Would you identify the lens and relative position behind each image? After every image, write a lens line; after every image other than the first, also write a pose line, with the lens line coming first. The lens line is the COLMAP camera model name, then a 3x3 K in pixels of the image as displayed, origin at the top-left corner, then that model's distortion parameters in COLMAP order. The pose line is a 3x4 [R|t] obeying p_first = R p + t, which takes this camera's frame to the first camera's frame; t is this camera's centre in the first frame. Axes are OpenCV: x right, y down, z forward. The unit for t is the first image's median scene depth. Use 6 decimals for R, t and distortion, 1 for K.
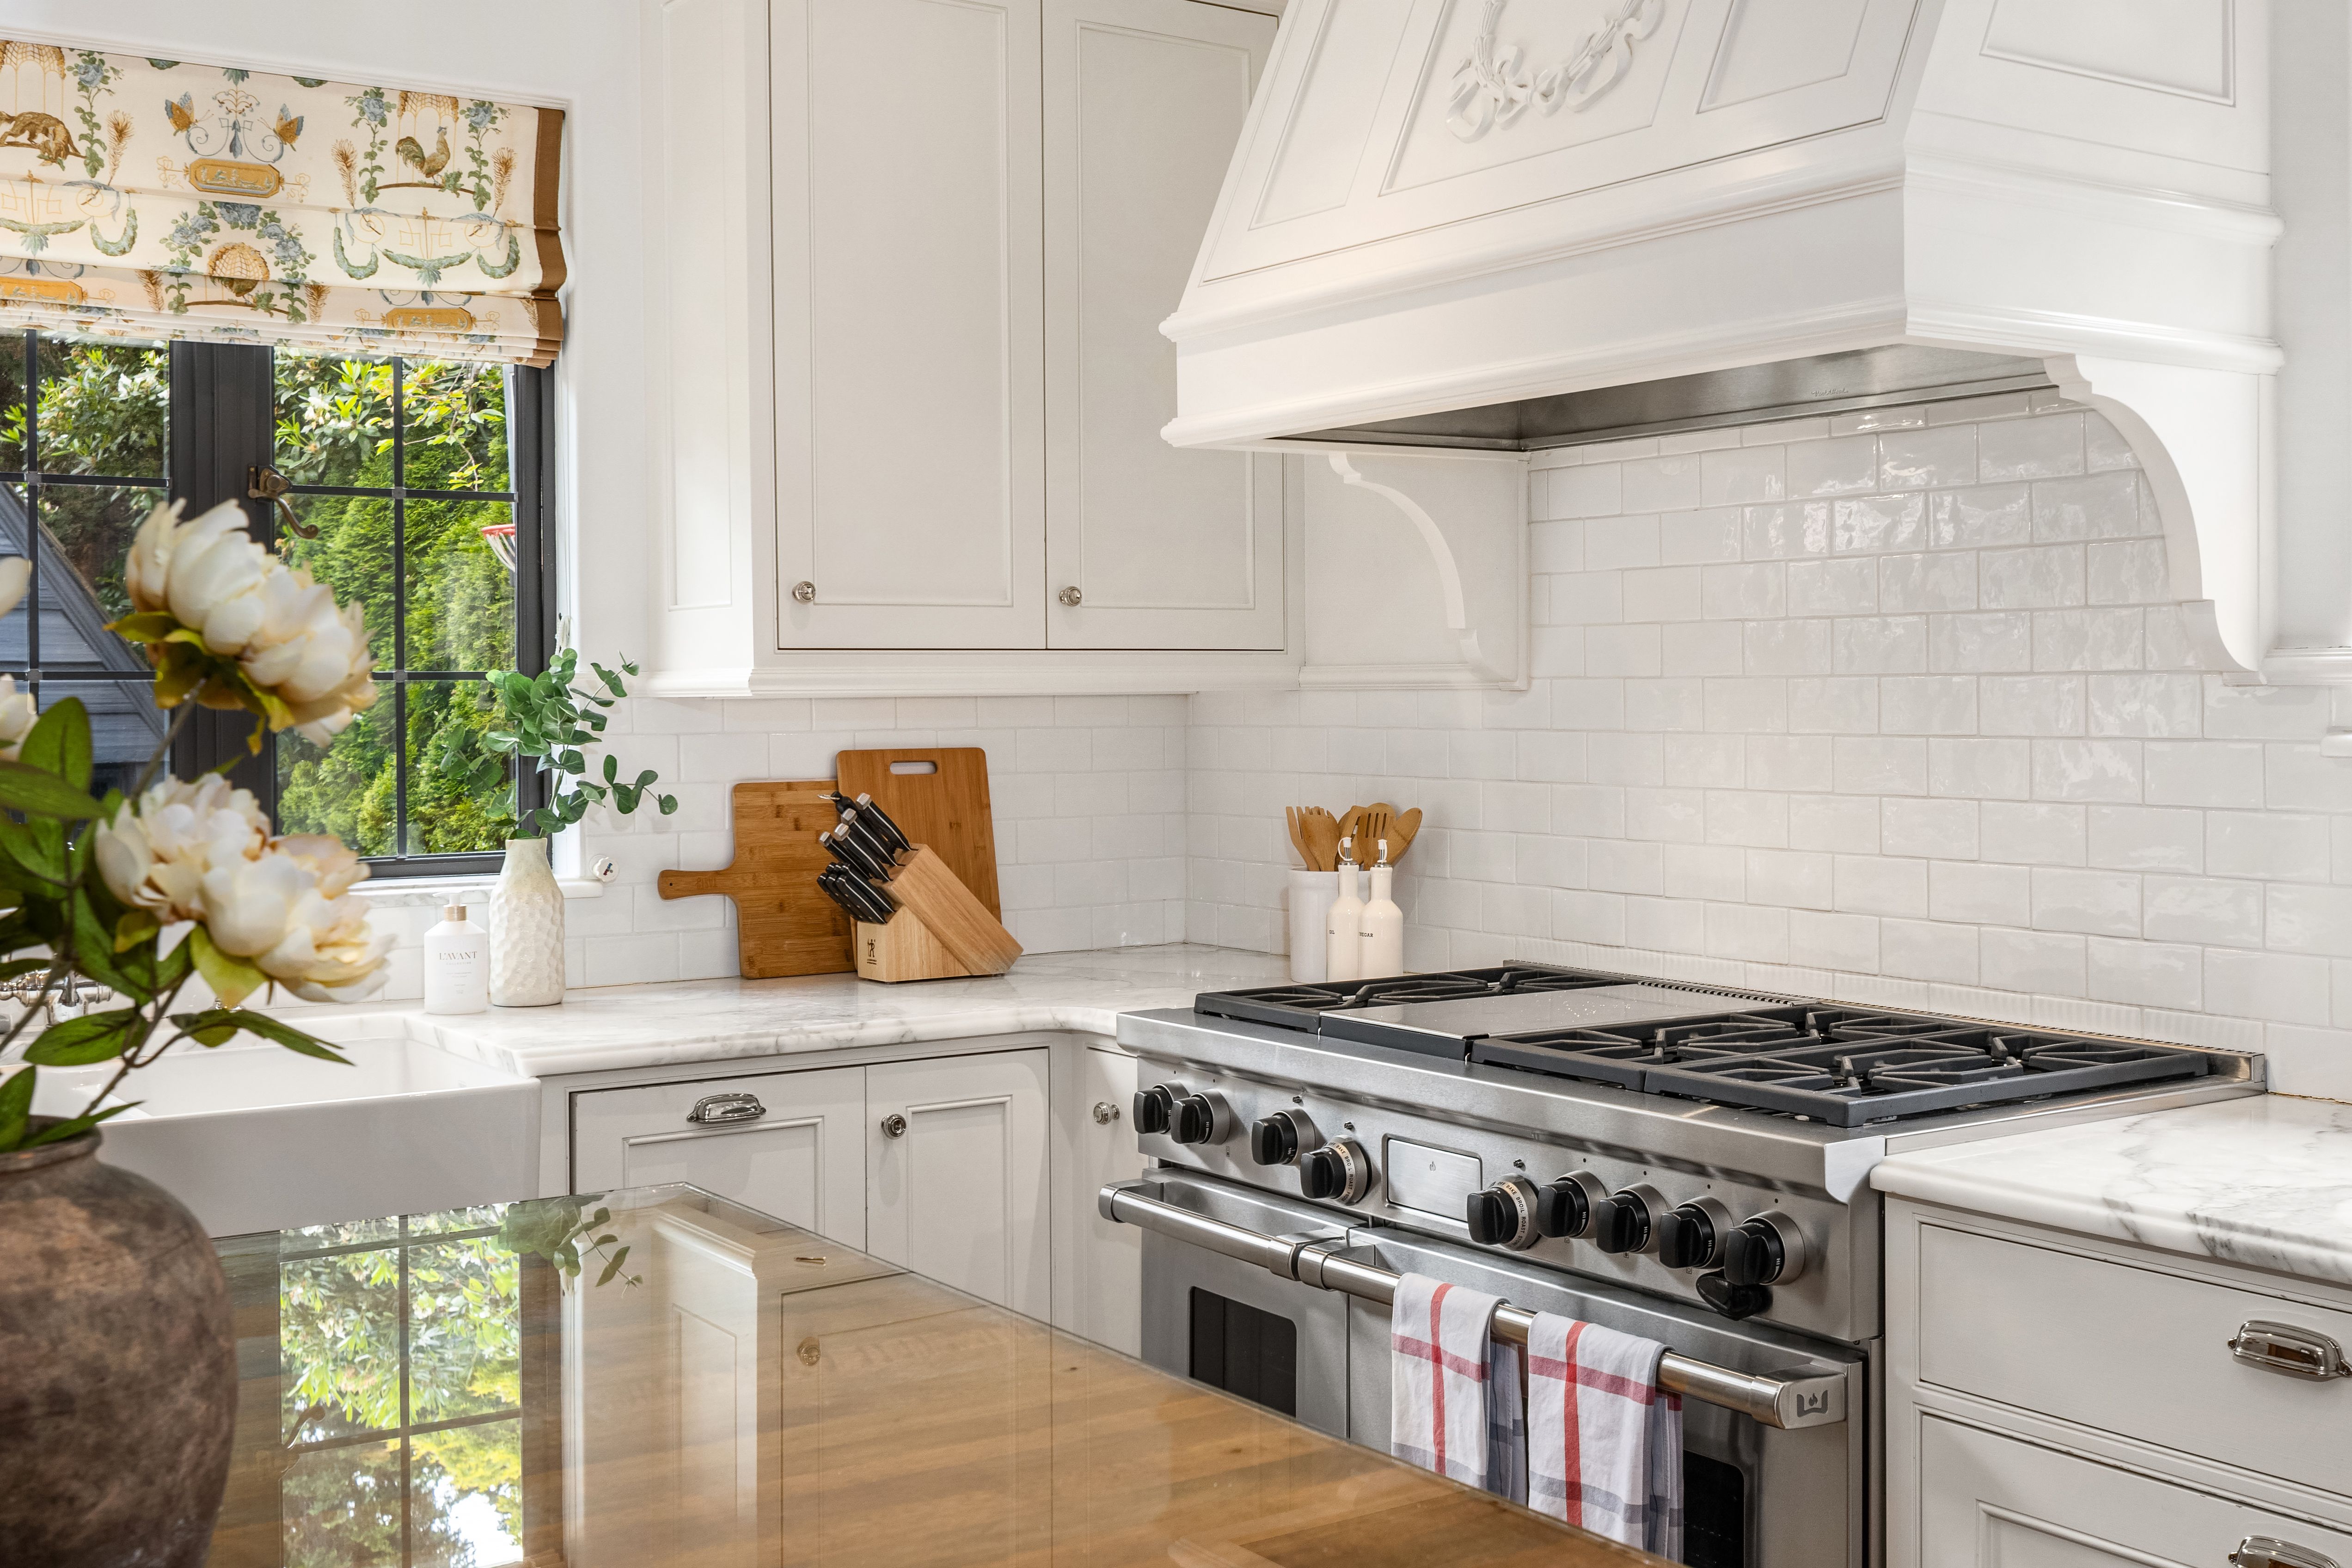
lens RADIAL K [[2553.1, 0, 1173.2], [0, 2553.1, 748.7], [0, 0, 1]] dist [-0.029813, 0.000000]
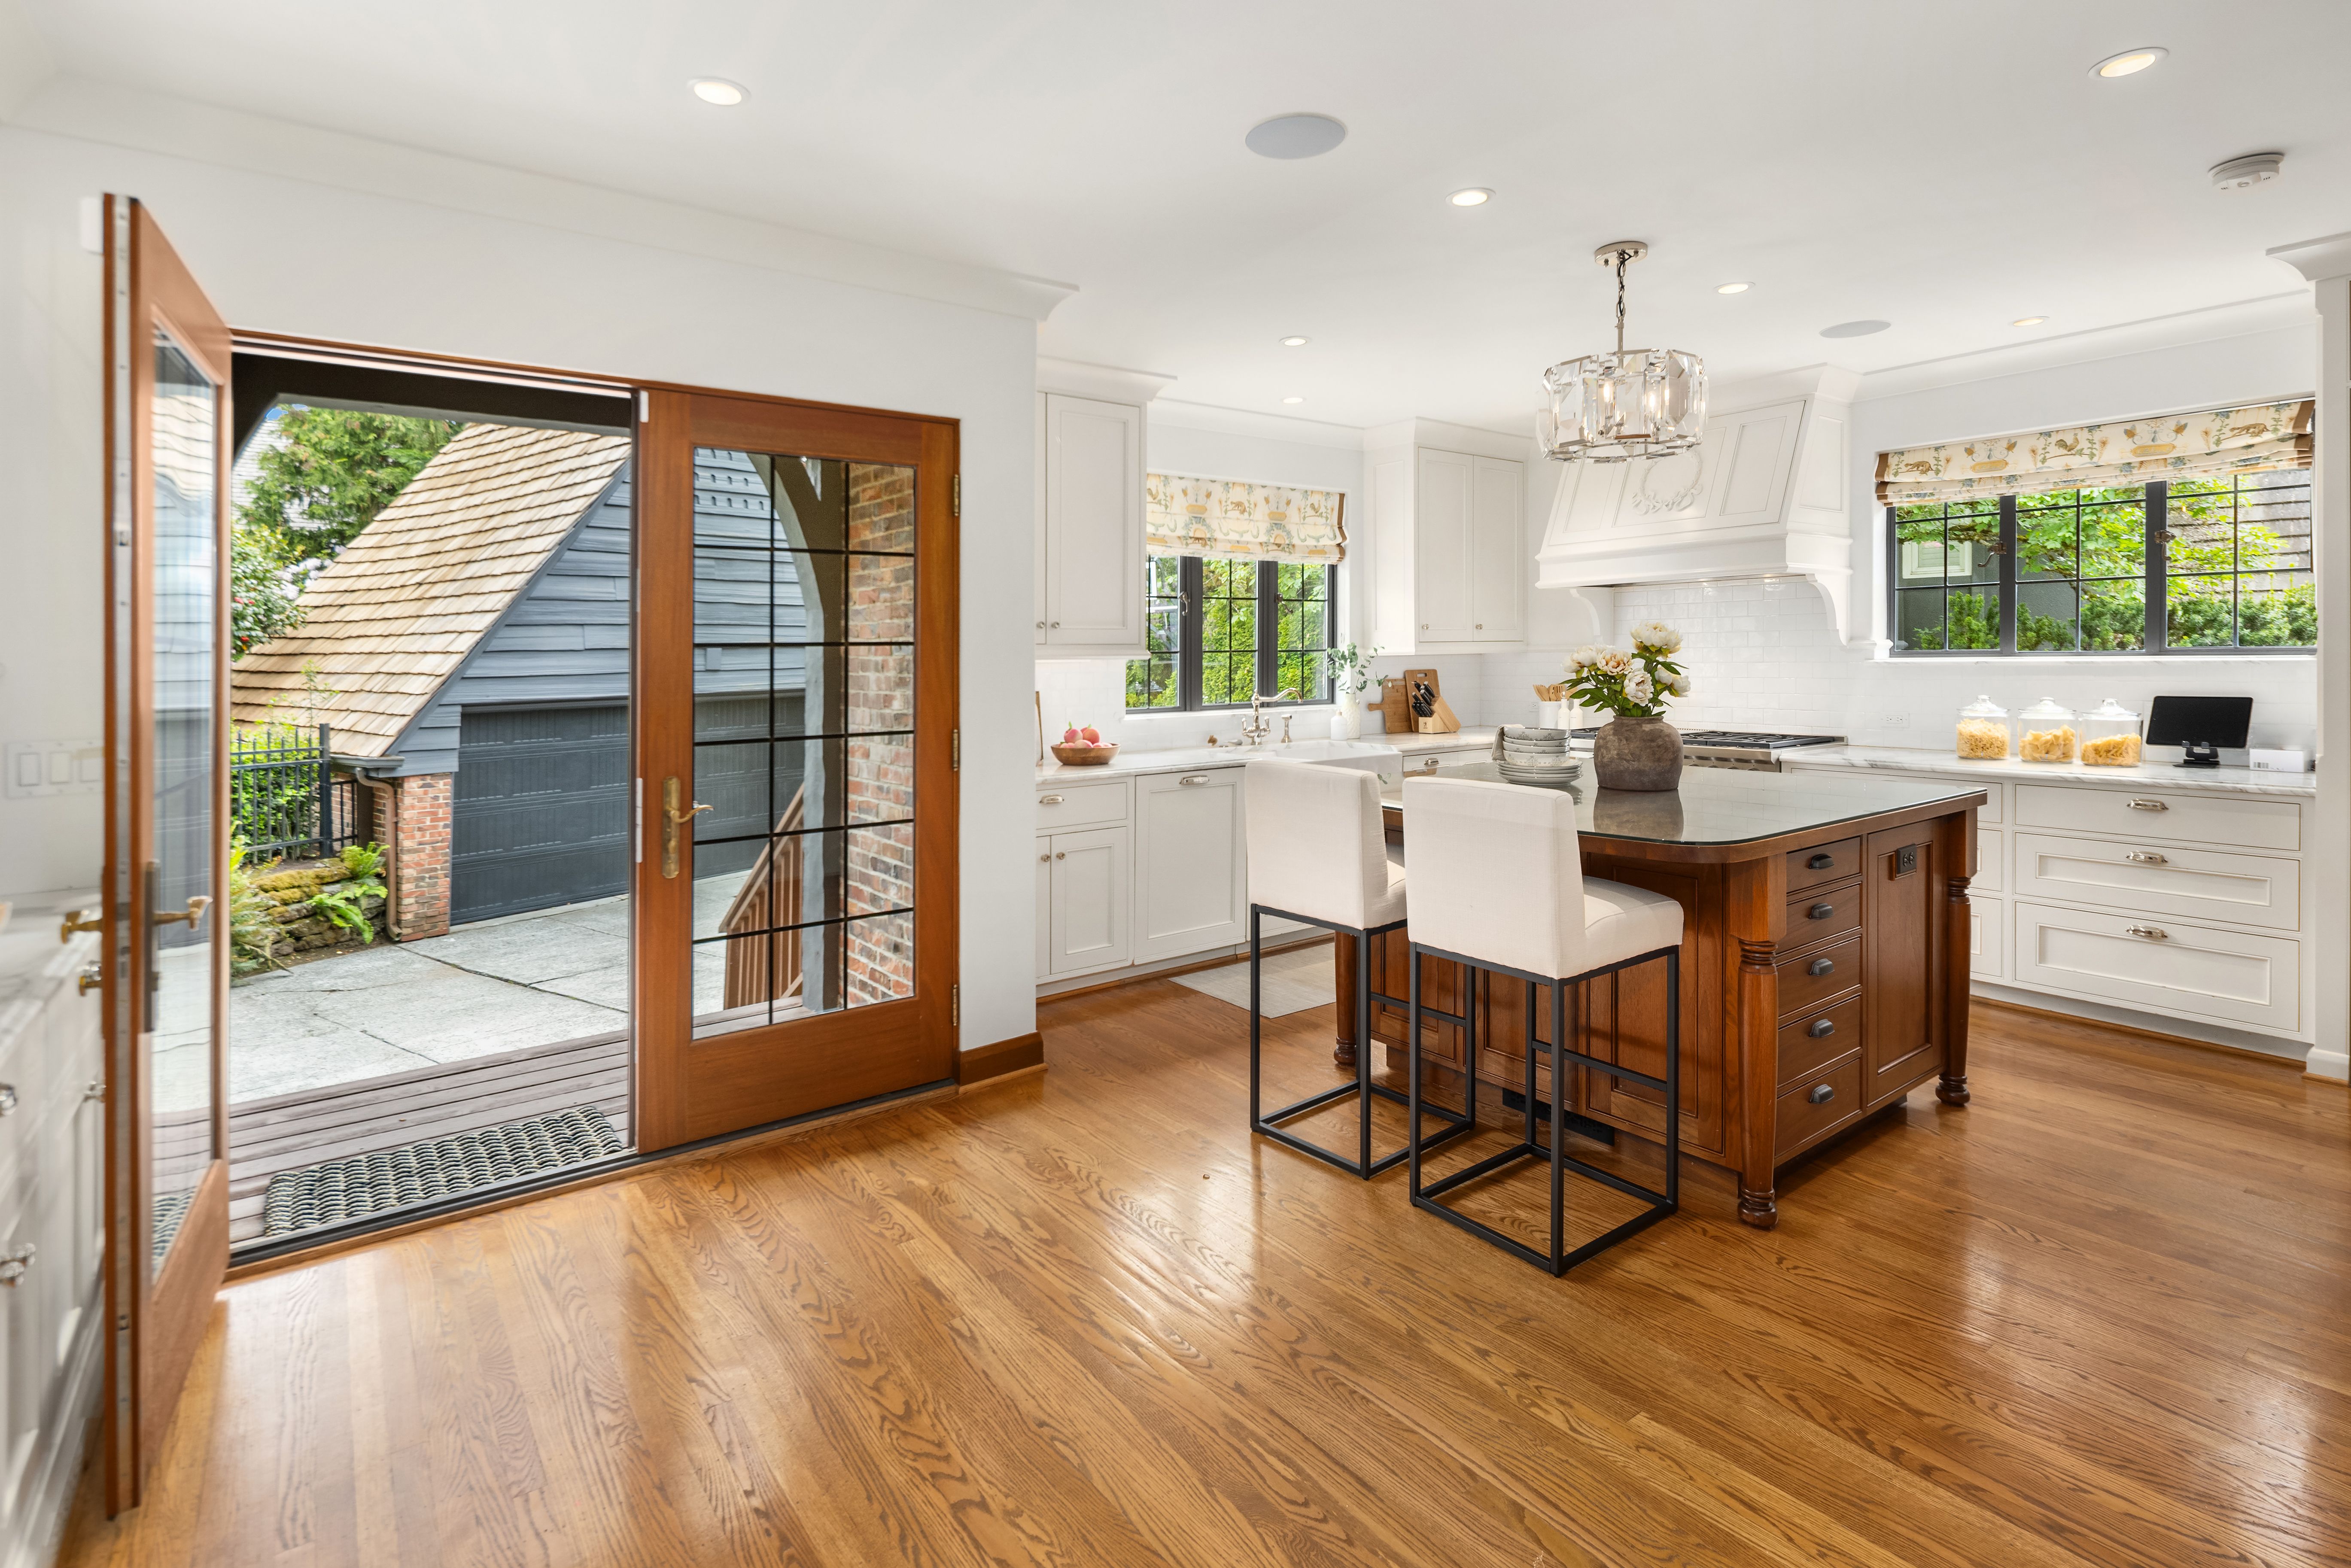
lens RADIAL K [[1140.8, 0, 1145.9], [0, 1140.8, 677.1], [0, 0, 1]] dist [0.004580, -0.002515]
pose [[0.999215, -0.008309, 0.038726, -0.621619], [0.008404, 0.999962, -0.002289, 0.012360], [-0.038705, 0.002613, 0.999247, -0.651305]]
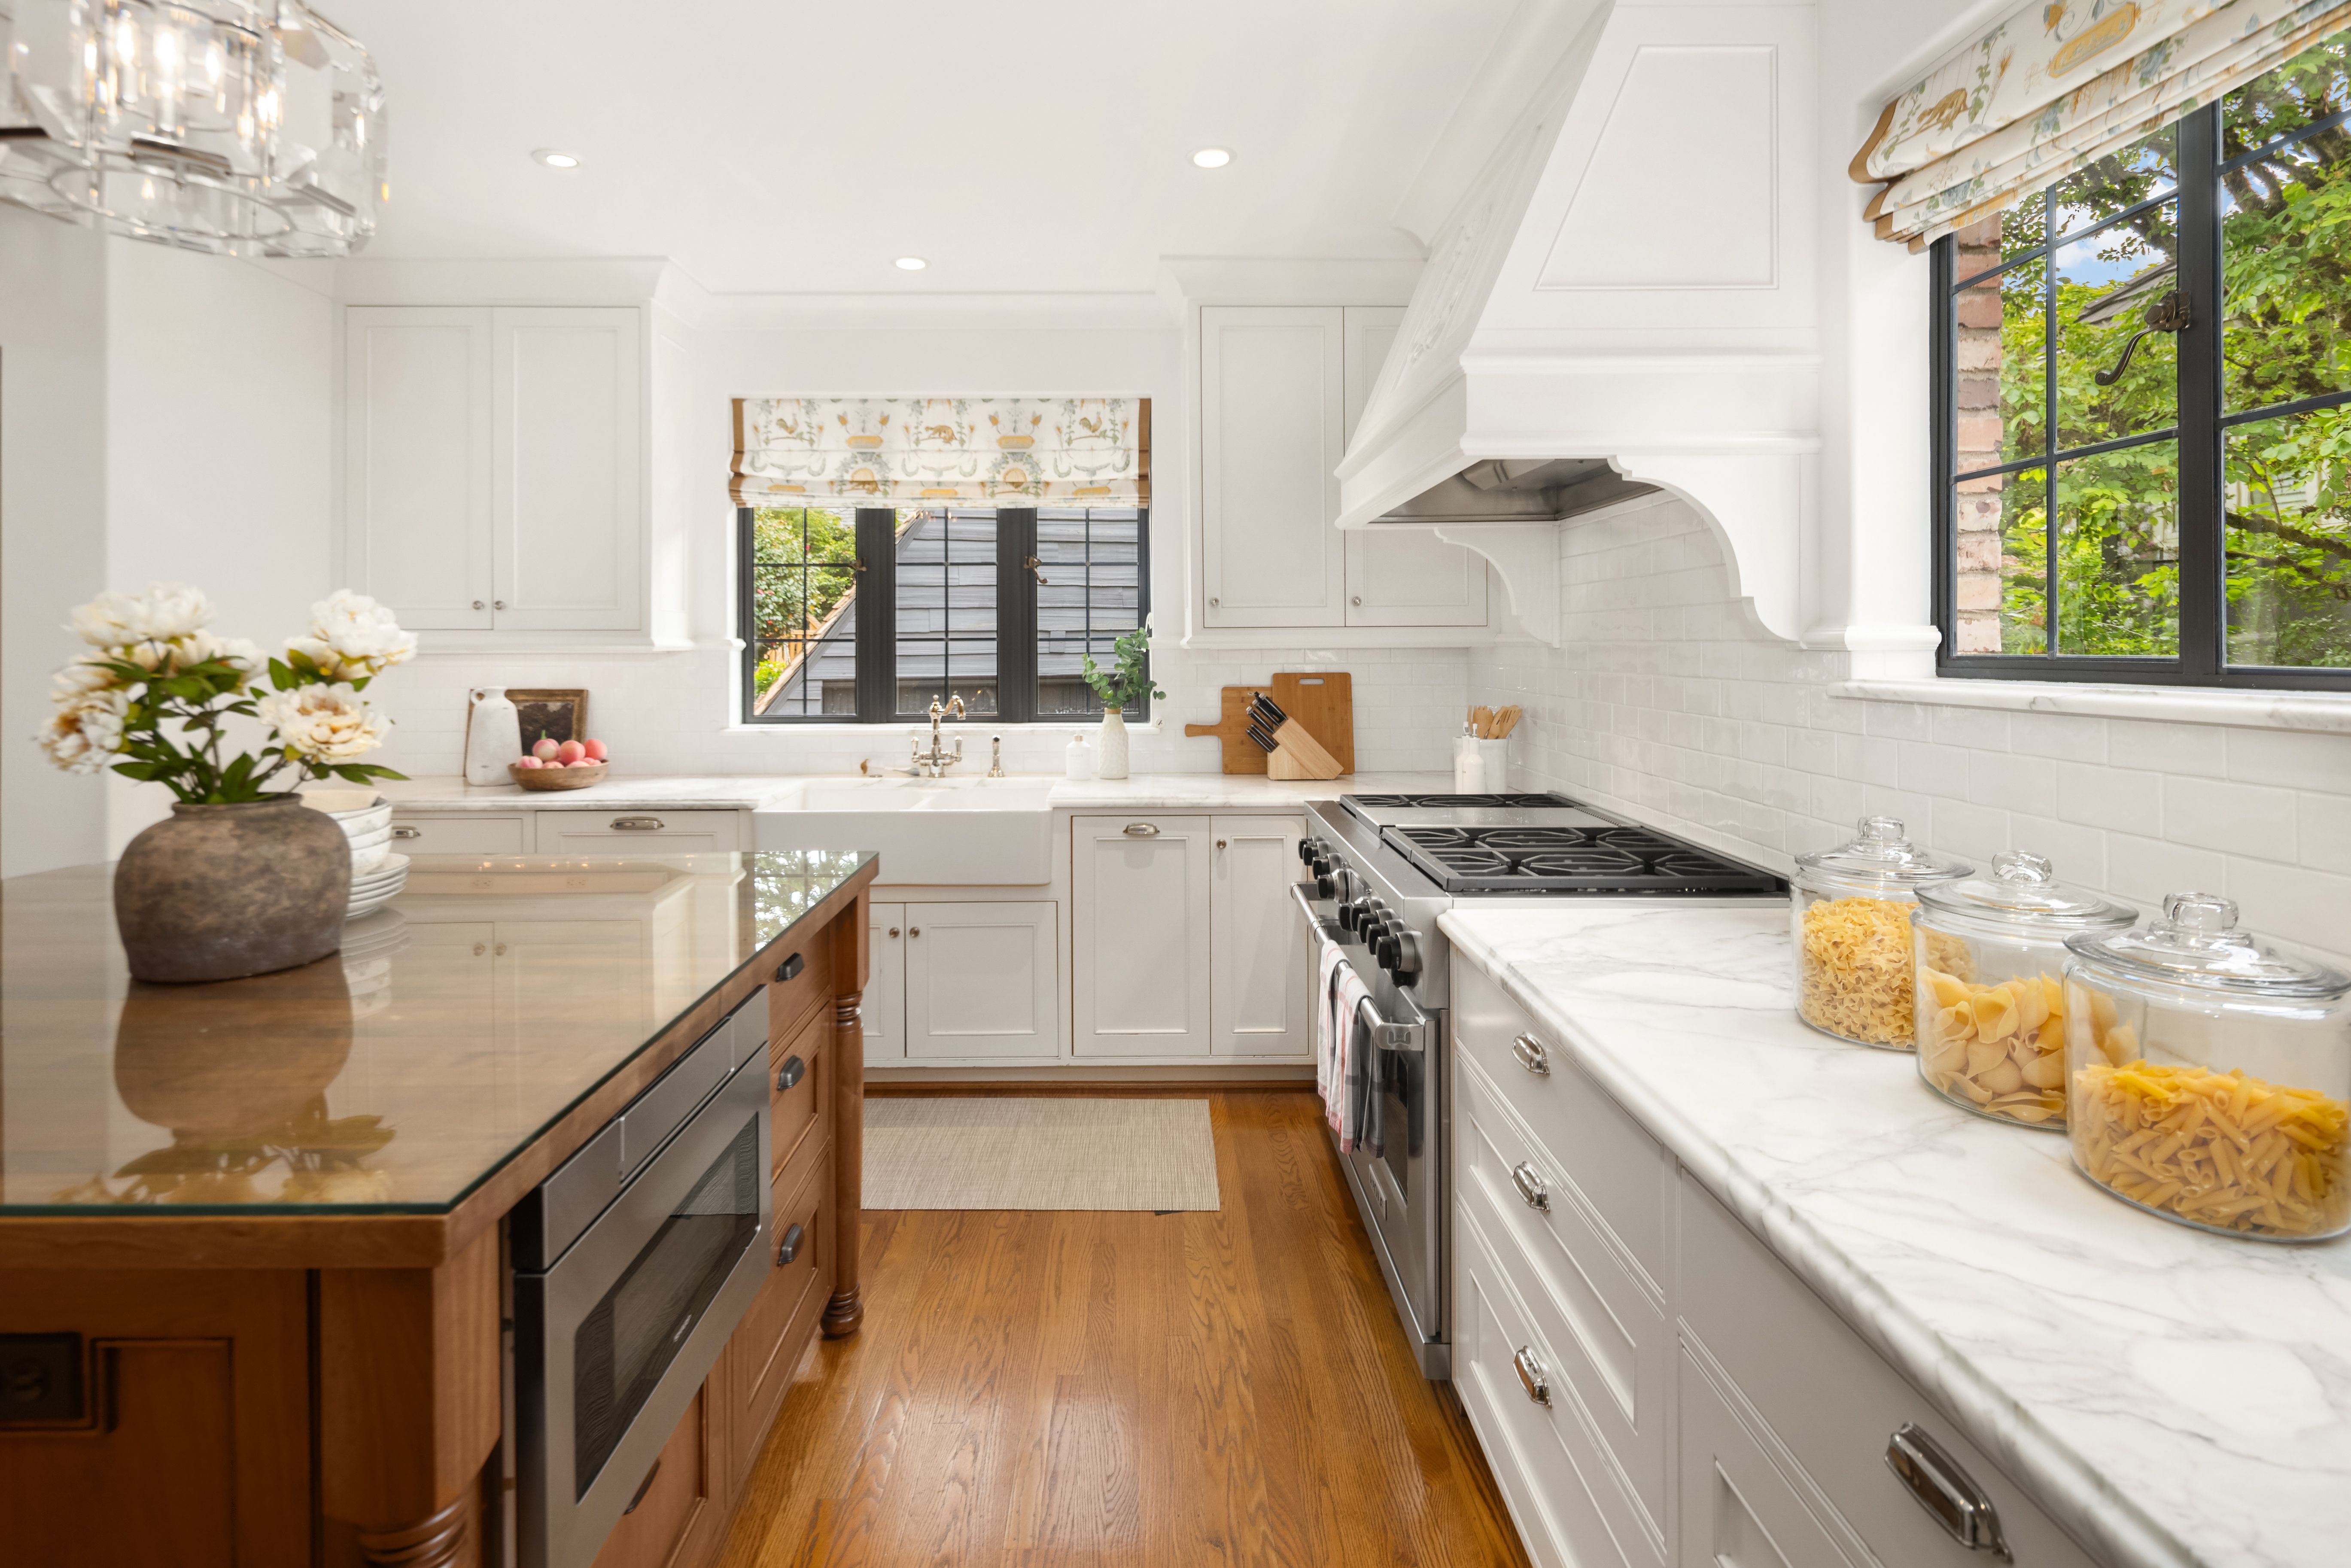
lens RADIAL K [[1140.8, 0, 1140.0], [0, 1140.8, 640.8], [0, 0, 1]] dist [0.004580, -0.002515]
pose [[0.829158, 0.001432, -0.559013, 0.363299], [-0.013450, 0.999758, -0.017389, -0.009312], [0.558853, 0.021937, 0.828977, 0.133454]]
